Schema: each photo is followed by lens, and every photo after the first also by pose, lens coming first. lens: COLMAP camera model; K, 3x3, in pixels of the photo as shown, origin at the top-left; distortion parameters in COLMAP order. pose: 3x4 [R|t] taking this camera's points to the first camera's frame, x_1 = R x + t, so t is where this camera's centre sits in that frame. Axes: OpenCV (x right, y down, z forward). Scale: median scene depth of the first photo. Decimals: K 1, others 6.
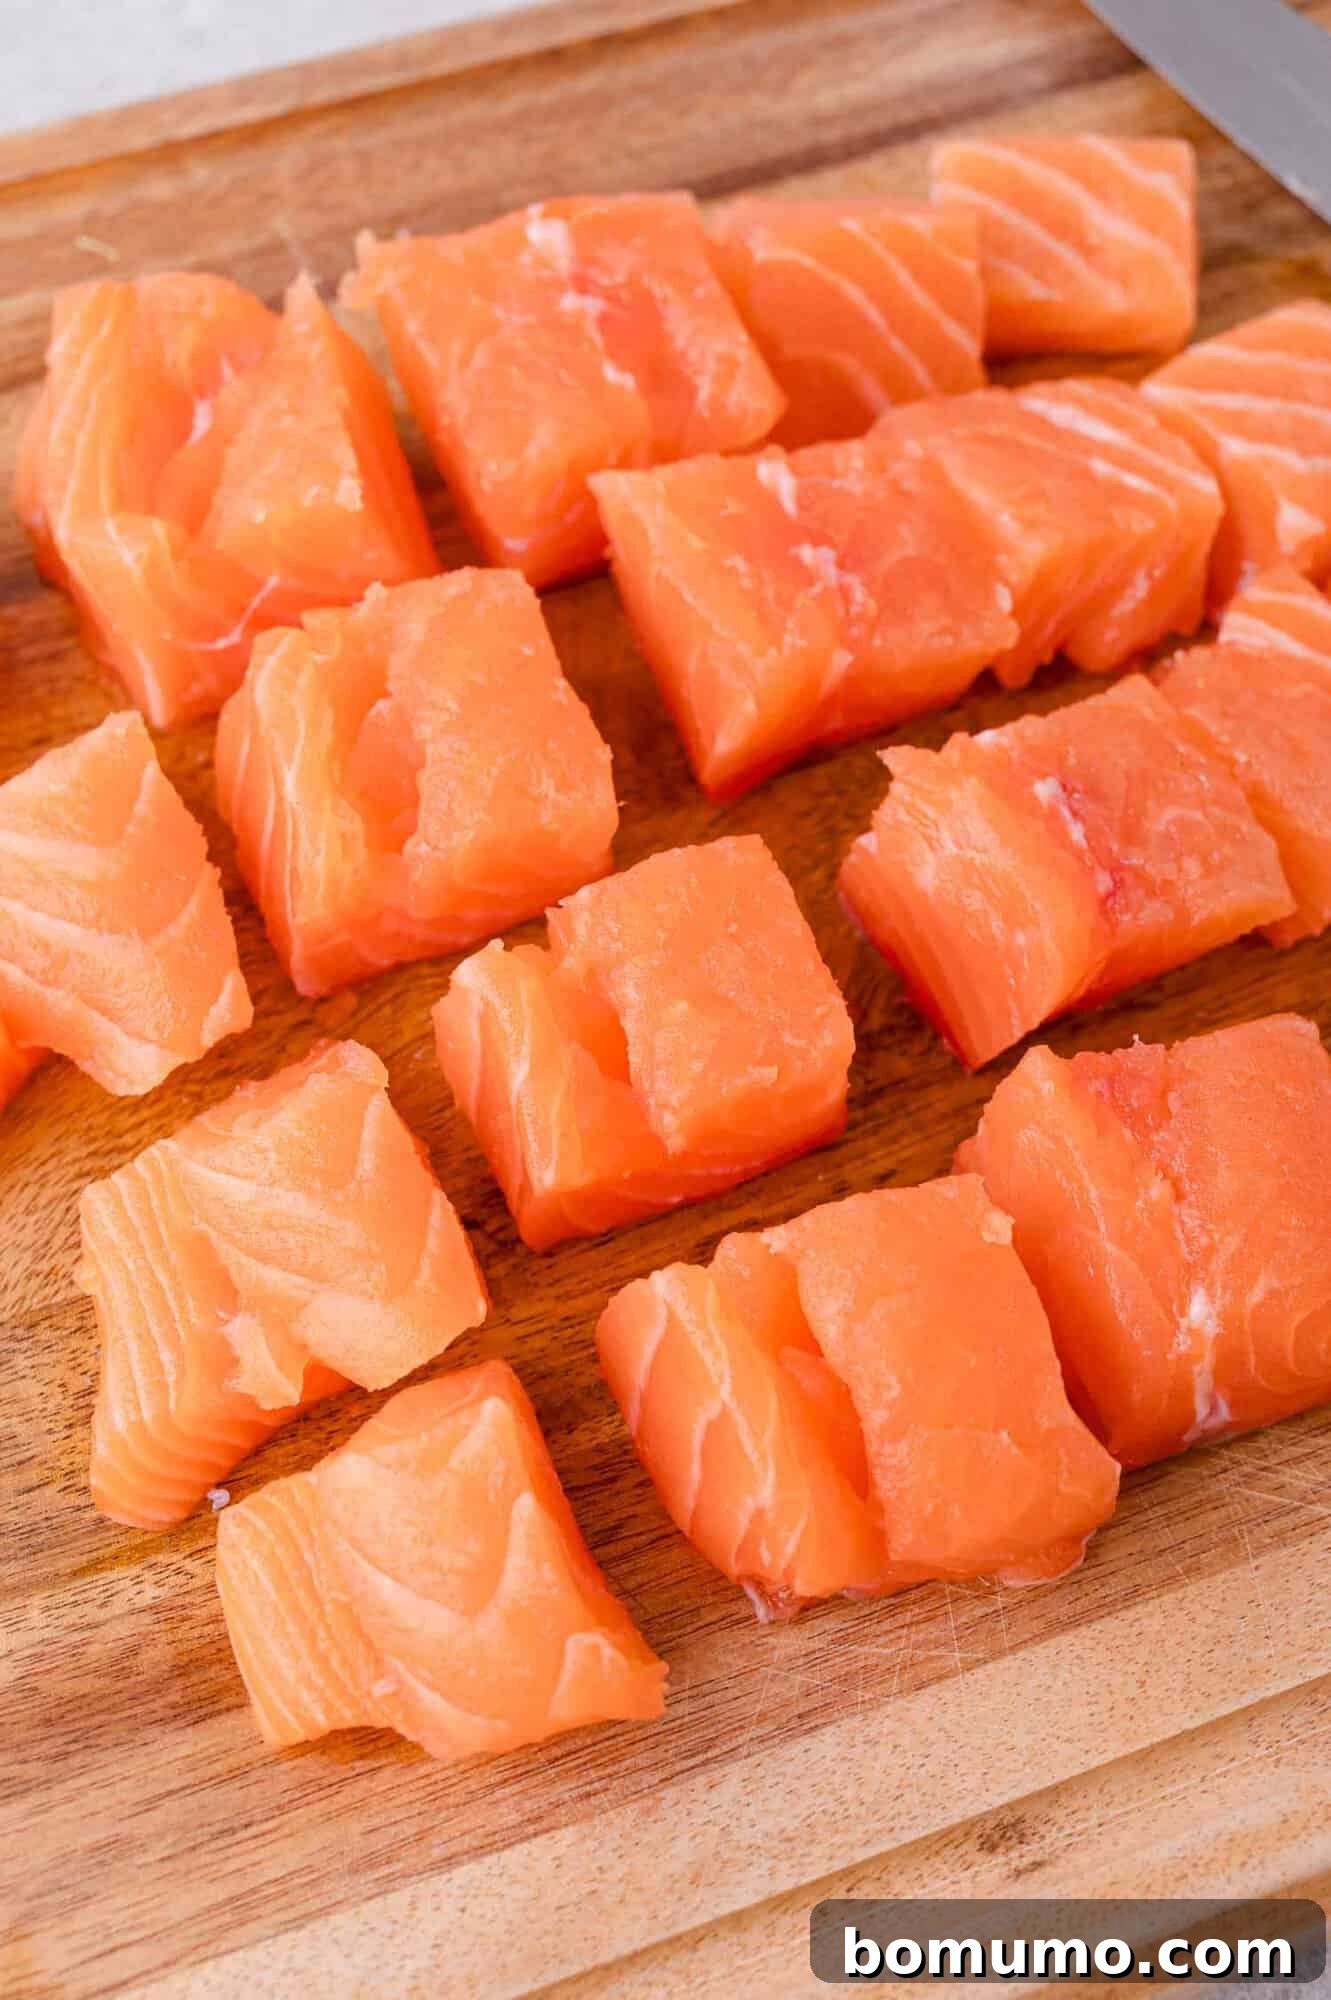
lens RADIAL K [[2952.4, 0, 669.7], [0, 2952.4, 1001.5], [0, 0, 1]] dist [-0.064593, 0.000000]
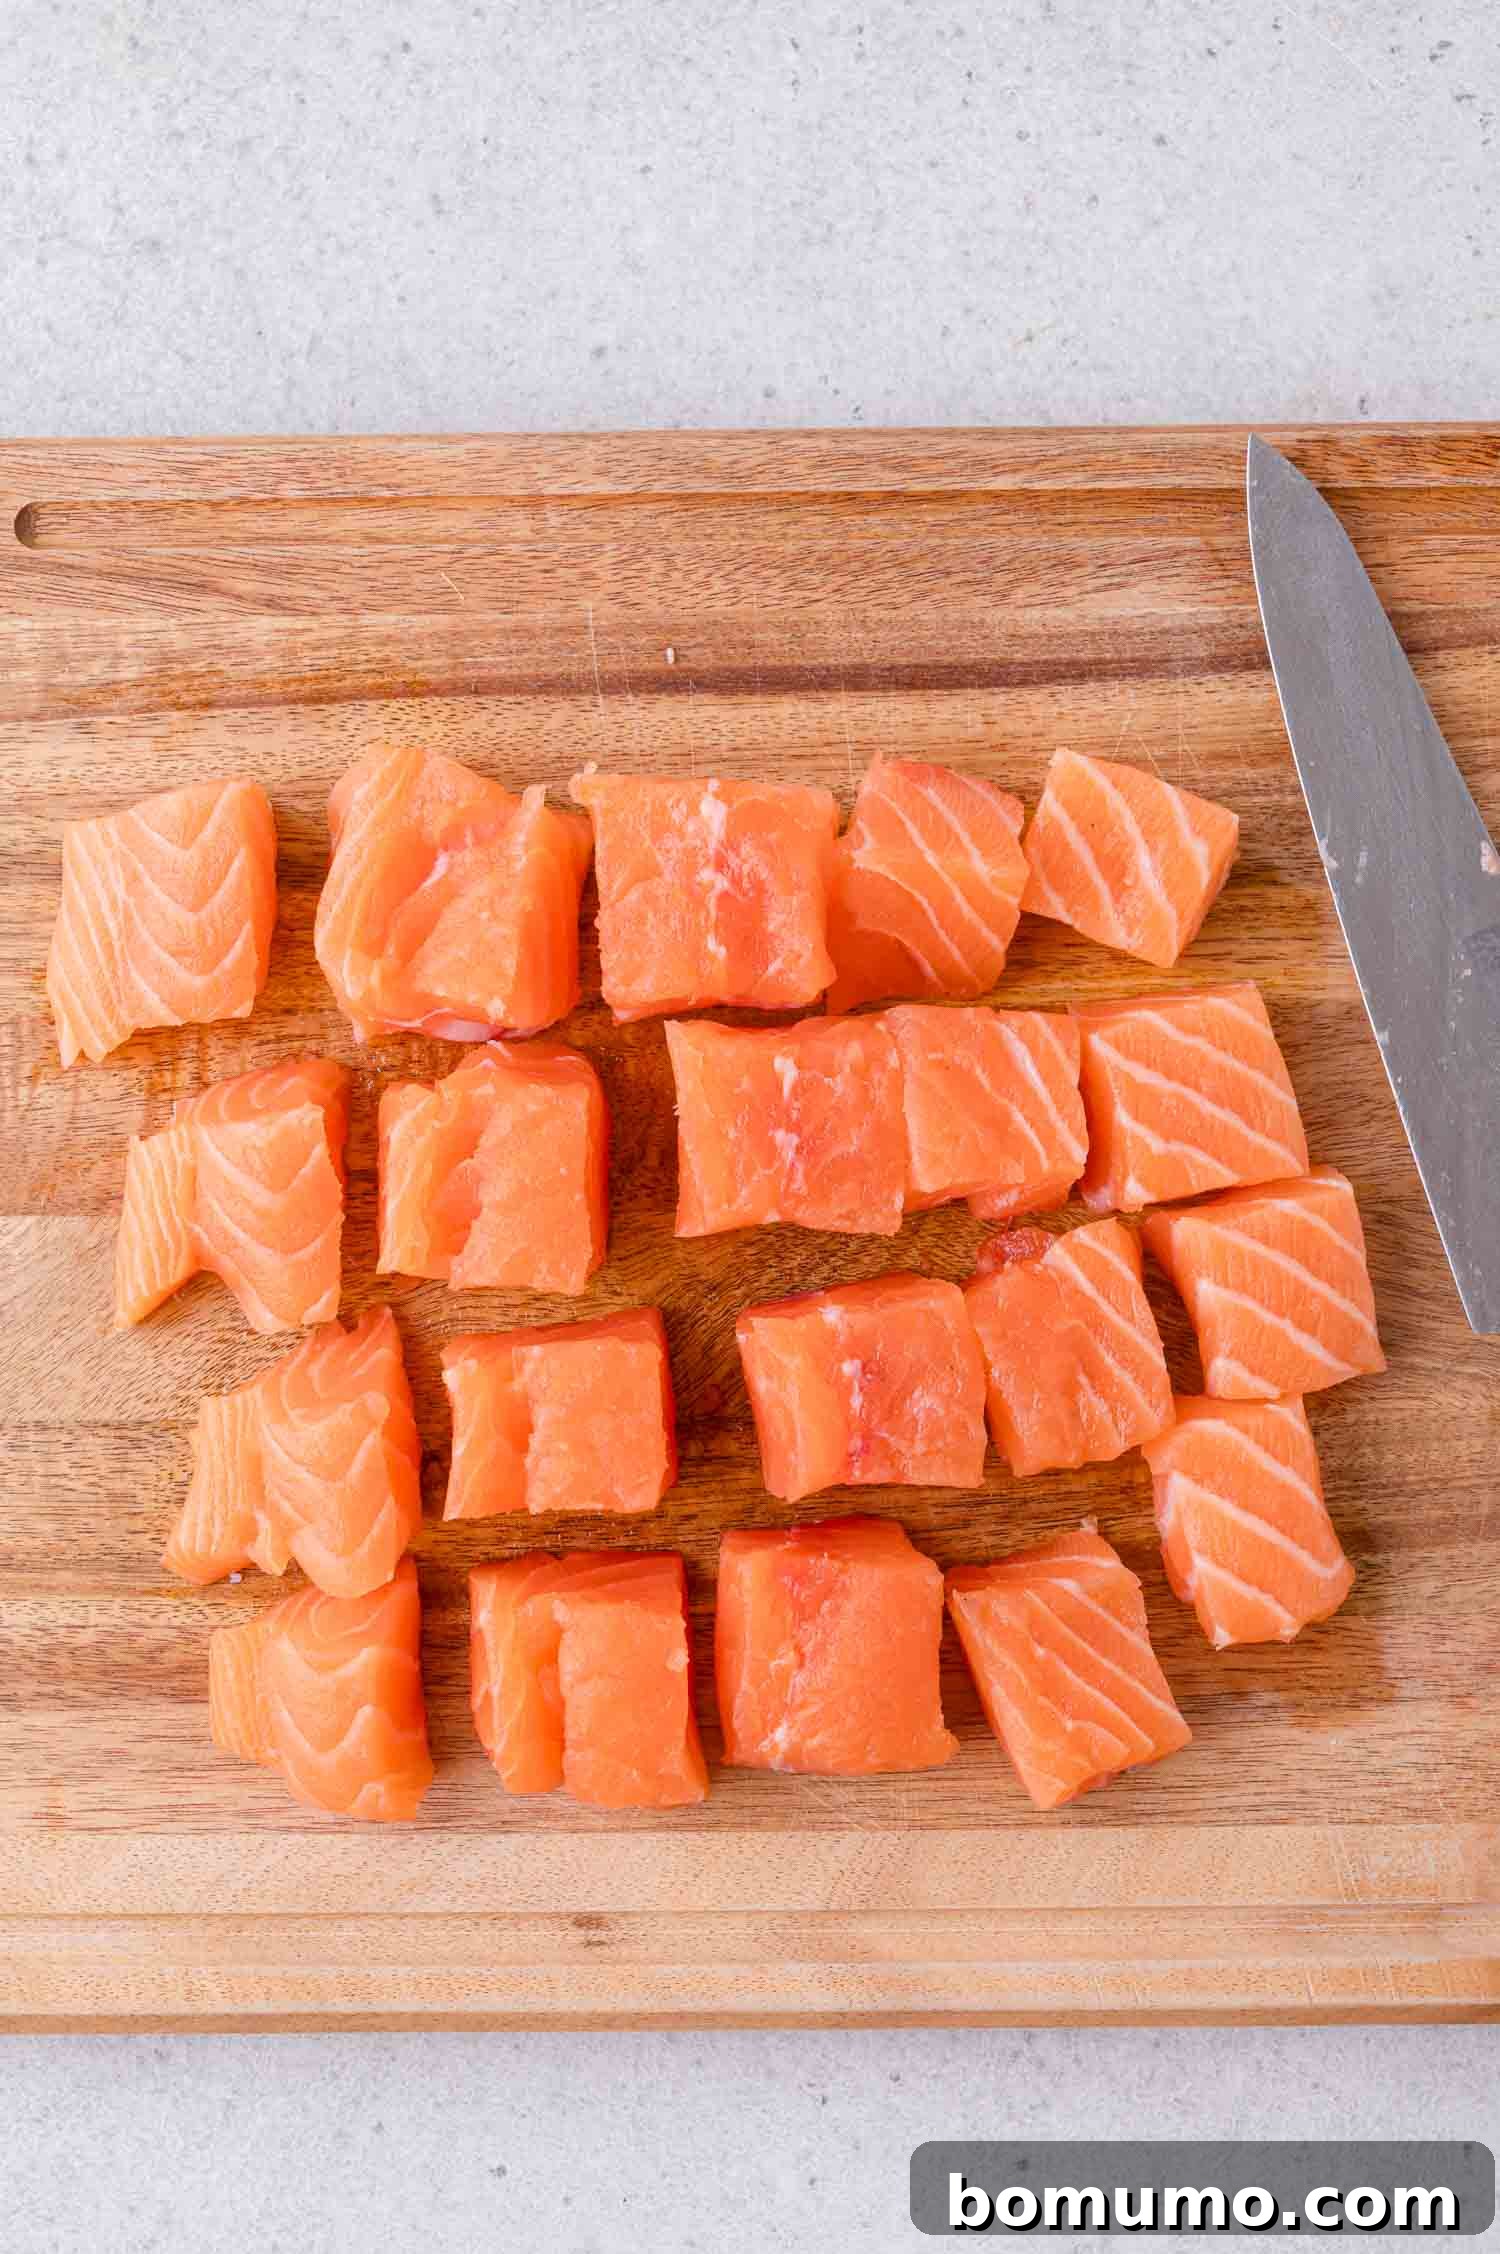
lens RADIAL K [[3327.3, 0, 769.3], [0, 3327.3, 1115.2], [0, 0, 1]] dist [-0.064593, 0.000000]
pose [[0.930498, 0.360094, -0.067126, 0.169684], [-0.296175, 0.847454, 0.440570, -1.011995], [0.215533, -0.390068, 0.895205, -0.557214]]
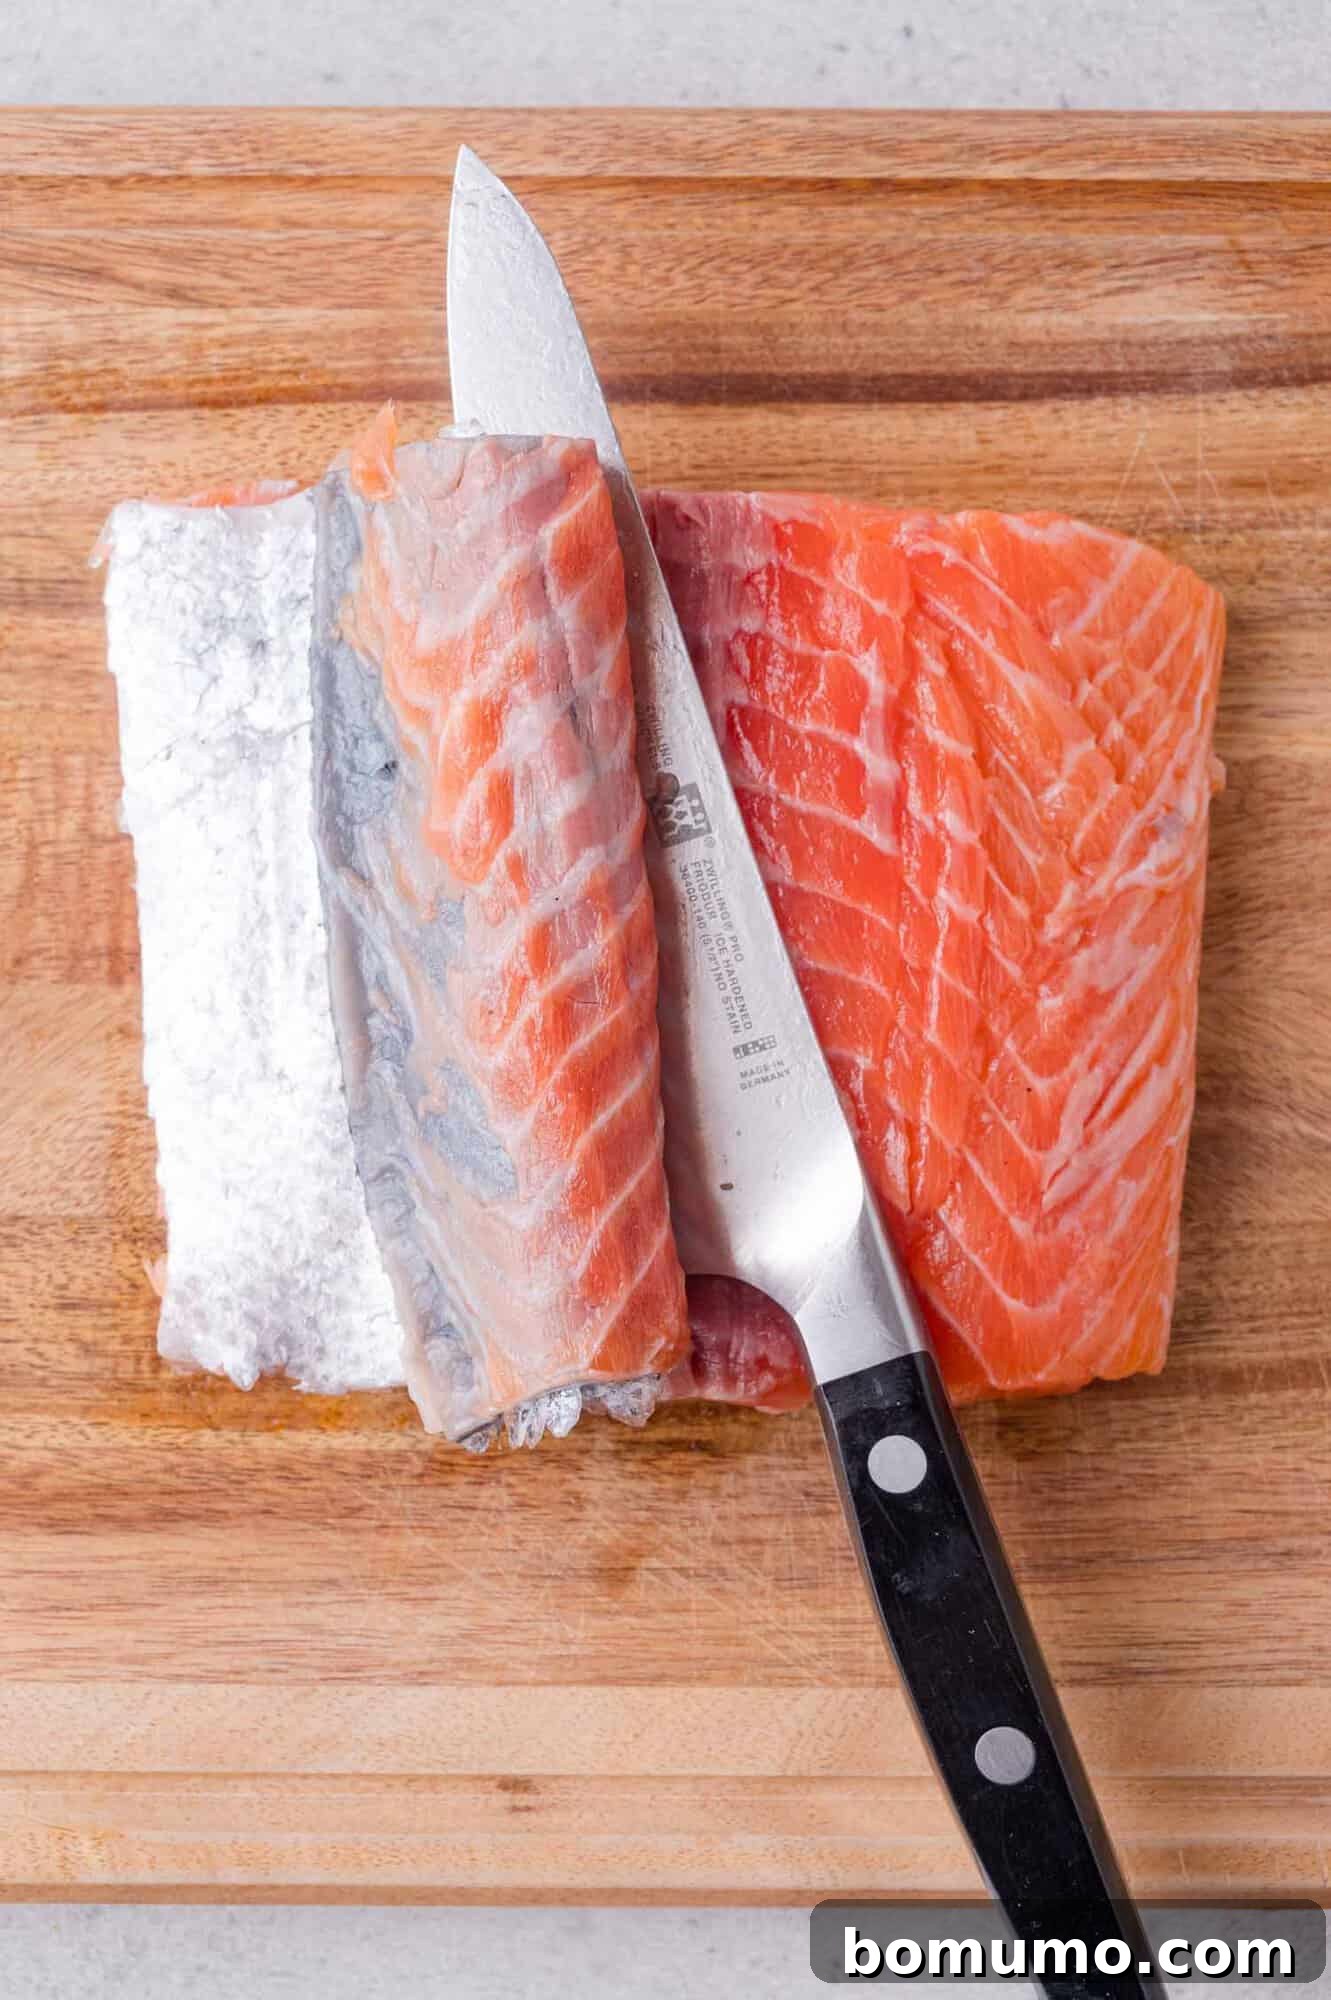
lens RADIAL K [[2952.4, 0, 658.0], [0, 2952.4, 998.7], [0, 0, 1]] dist [-0.064593, 0.000000]
pose [[0.925741, 0.374579, -0.051902, 0.105951], [-0.311403, 0.832979, 0.457356, -0.788663], [0.214550, -0.407231, 0.887768, -0.201475]]
